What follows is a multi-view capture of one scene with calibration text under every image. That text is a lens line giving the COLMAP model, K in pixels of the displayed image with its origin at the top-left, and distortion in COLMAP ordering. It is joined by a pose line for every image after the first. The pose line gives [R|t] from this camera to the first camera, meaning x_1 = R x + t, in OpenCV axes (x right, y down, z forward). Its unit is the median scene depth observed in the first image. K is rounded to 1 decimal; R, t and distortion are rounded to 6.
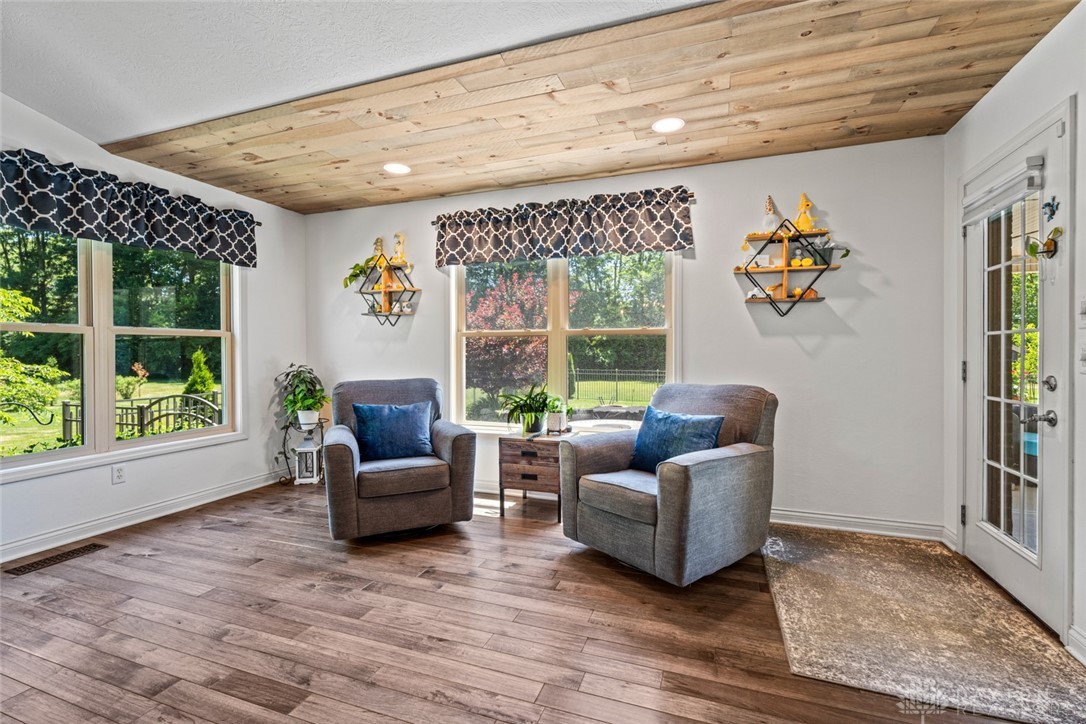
lens RADIAL K [[486.6, 0, 547.7], [0, 486.6, 346.6], [0, 0, 1]] dist [0.004596, 0.000539]
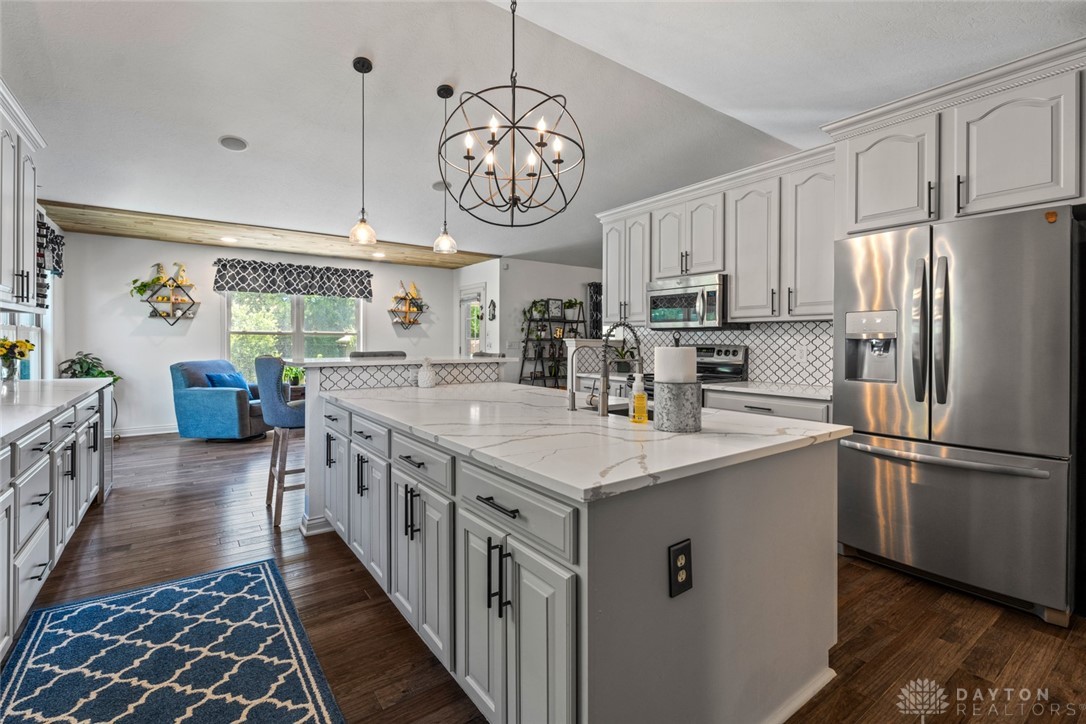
lens RADIAL K [[486.6, 0, 533.2], [0, 486.6, 353.5], [0, 0, 1]] dist [0.004596, 0.000539]
pose [[0.574215, -0.015086, 0.818565, -1.102761], [-0.010744, 0.999605, 0.025959, -0.010340], [-0.818634, -0.023700, 0.573827, -0.904845]]
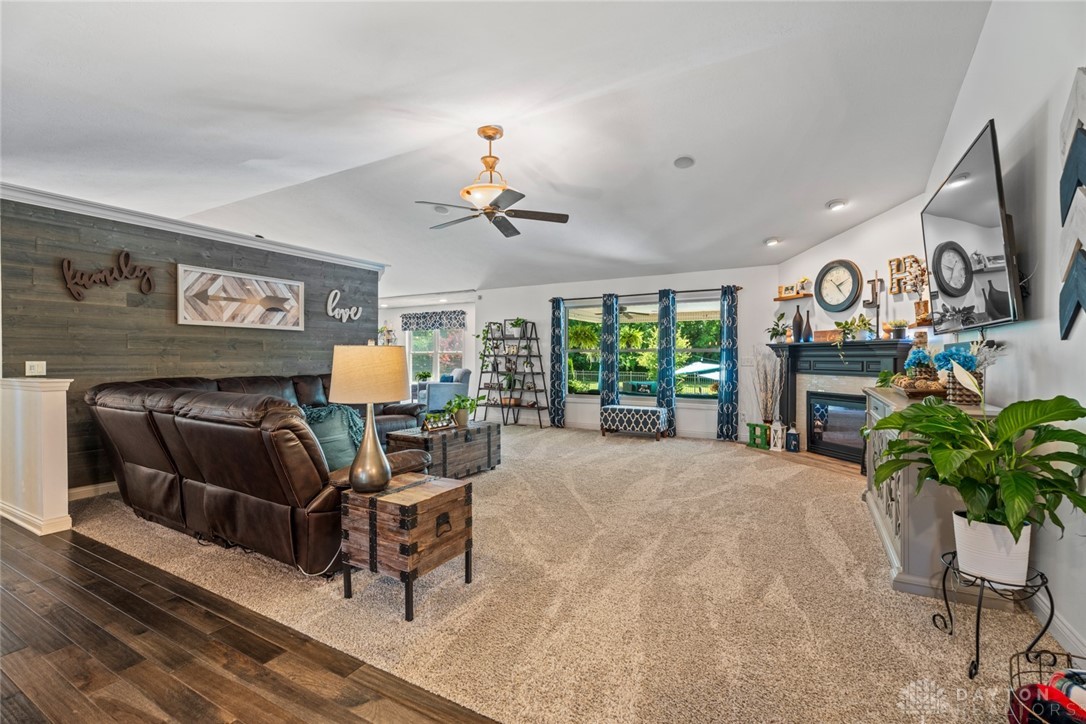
lens RADIAL K [[486.6, 0, 537.1], [0, 486.6, 362.1], [0, 0, 1]] dist [0.004596, 0.000539]
pose [[0.981746, 0.011565, -0.189842, 1.367963], [-0.010241, 0.999916, 0.007953, -0.003392], [0.189918, -0.005864, 0.981782, -2.108444]]
